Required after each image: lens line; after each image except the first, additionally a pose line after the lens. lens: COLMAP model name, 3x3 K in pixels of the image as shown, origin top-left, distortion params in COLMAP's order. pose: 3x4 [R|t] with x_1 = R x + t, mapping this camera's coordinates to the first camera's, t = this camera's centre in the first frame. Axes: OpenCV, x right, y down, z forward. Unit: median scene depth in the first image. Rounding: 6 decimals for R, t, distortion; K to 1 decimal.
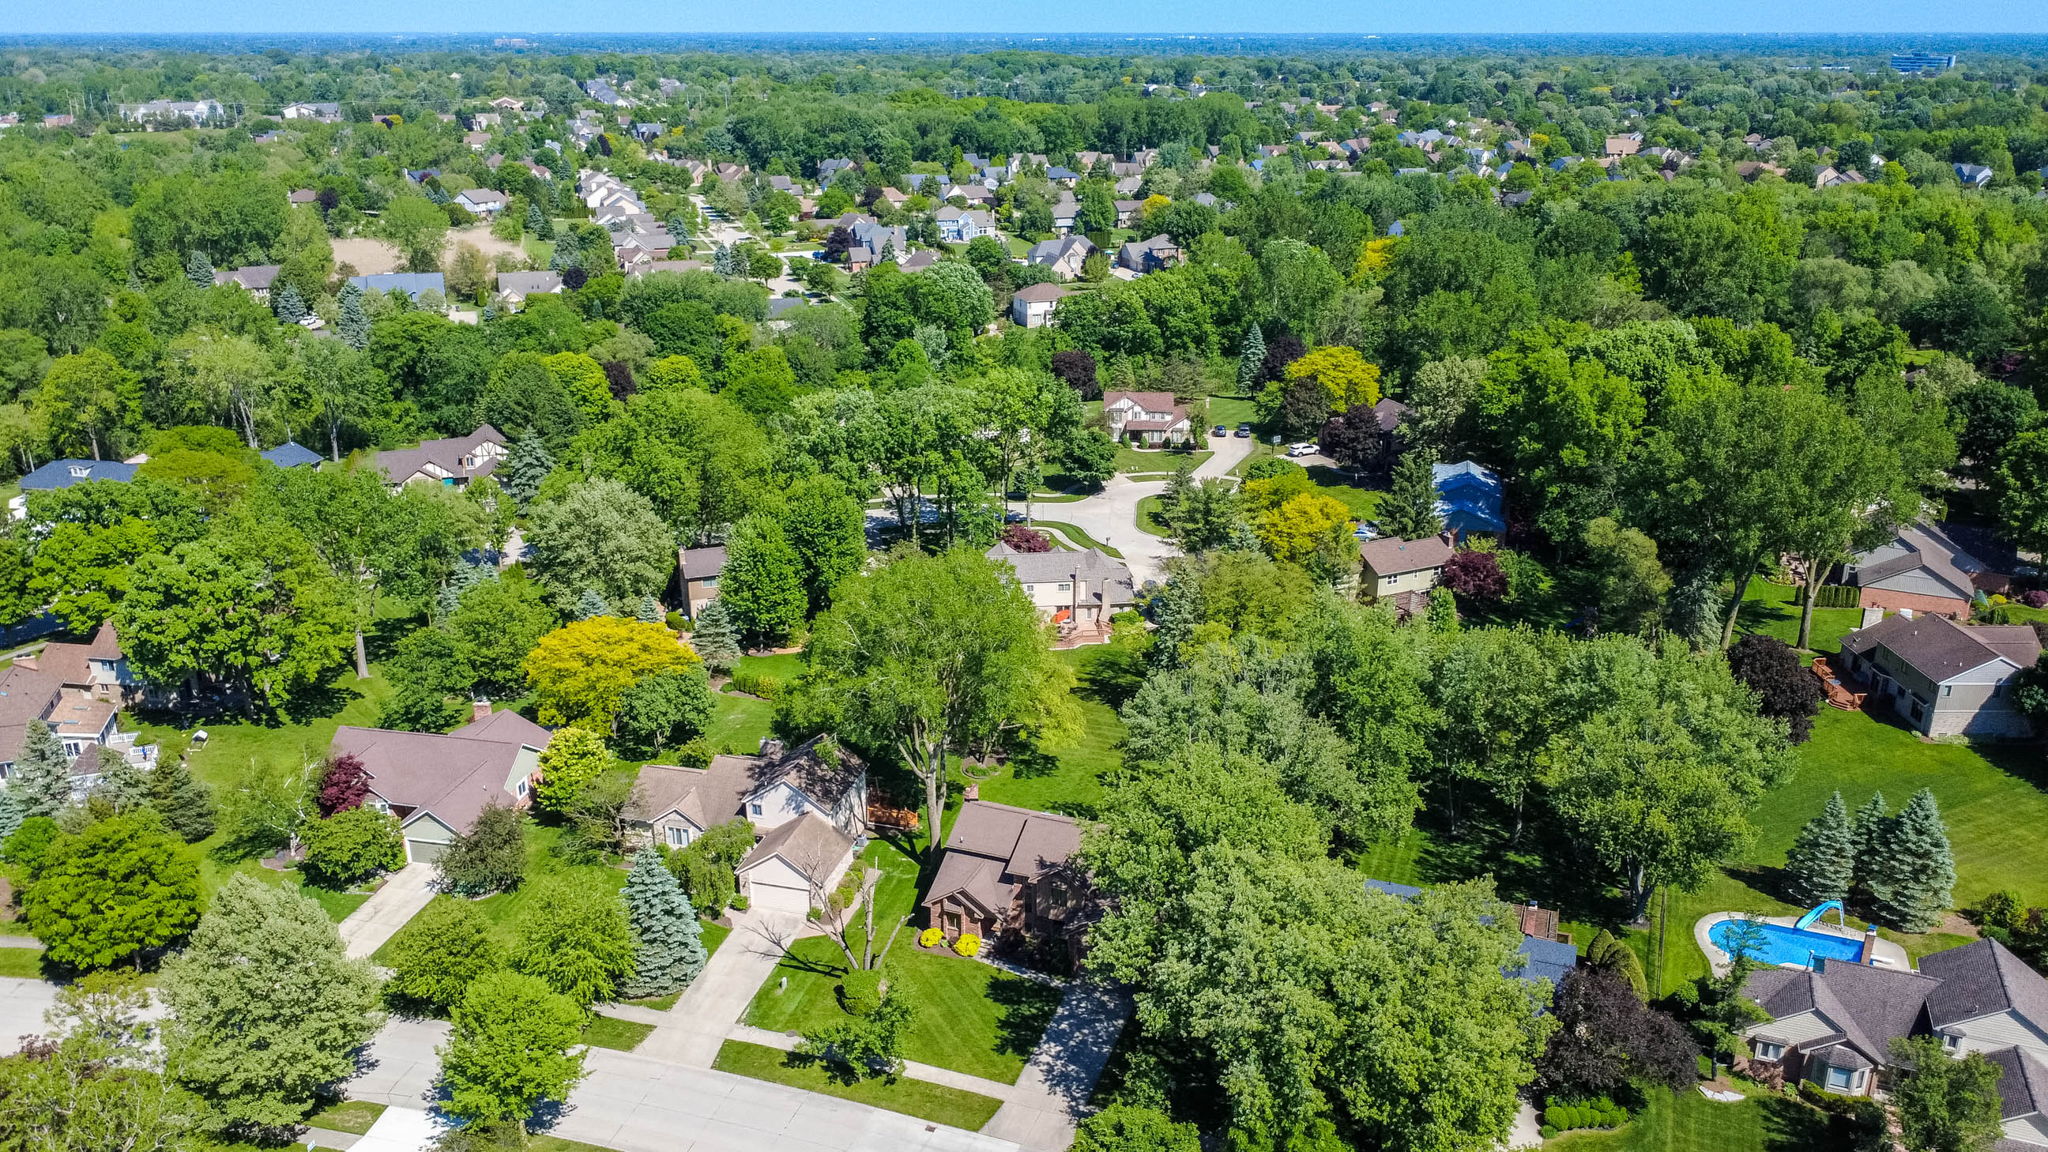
lens RADIAL K [[1540.3, 0, 1024.0], [0, 1540.3, 576.0], [0, 0, 1]] dist [-0.000475, 0.001000]
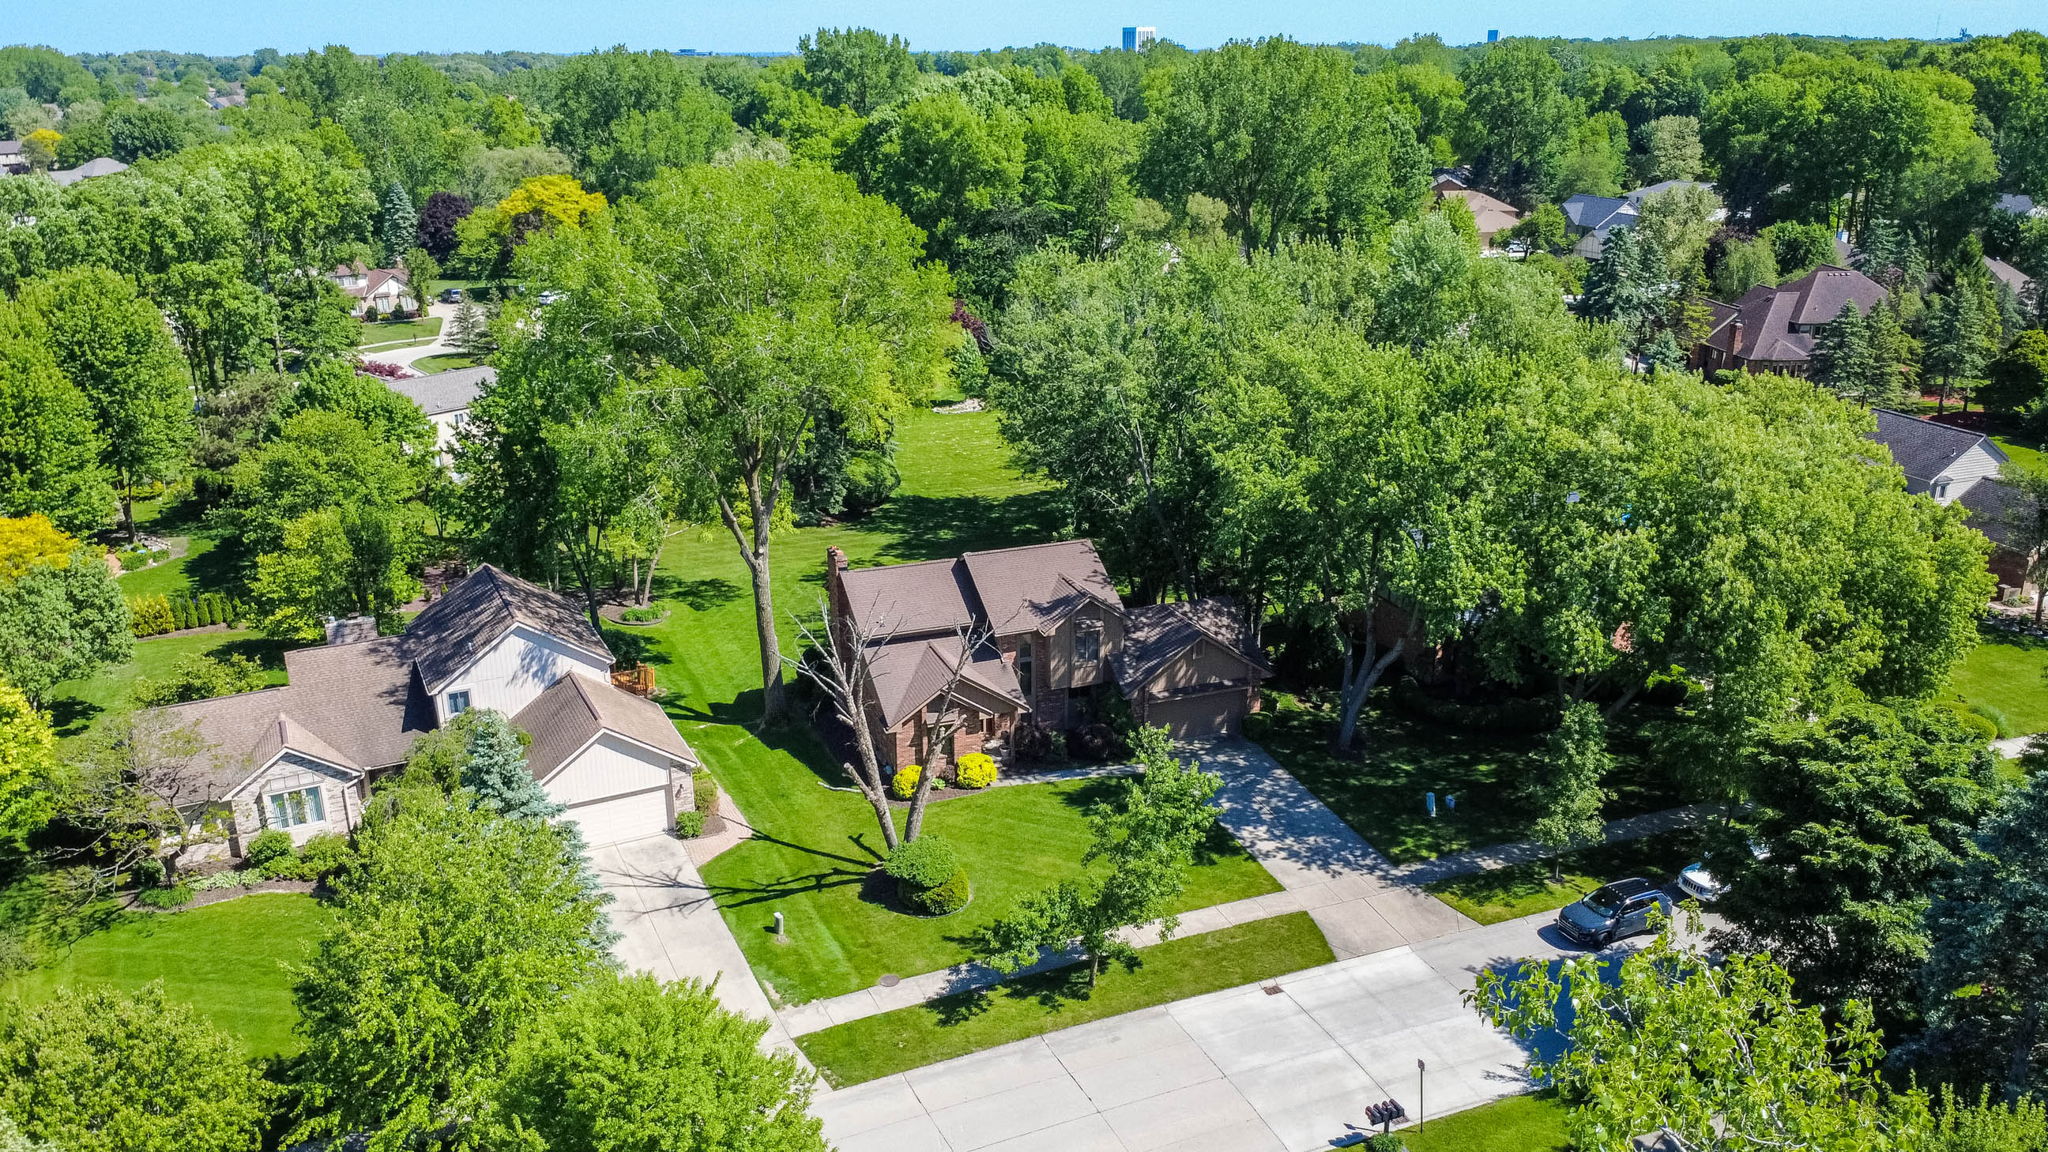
lens RADIAL K [[1540.3, 0, 1024.0], [0, 1540.3, 576.0], [0, 0, 1]] dist [-0.000475, 0.001000]
pose [[0.743885, -0.220656, 0.630830, -0.425101], [0.229036, 0.970931, 0.069536, 0.143259], [-0.627836, 0.092756, 0.772799, 0.573506]]
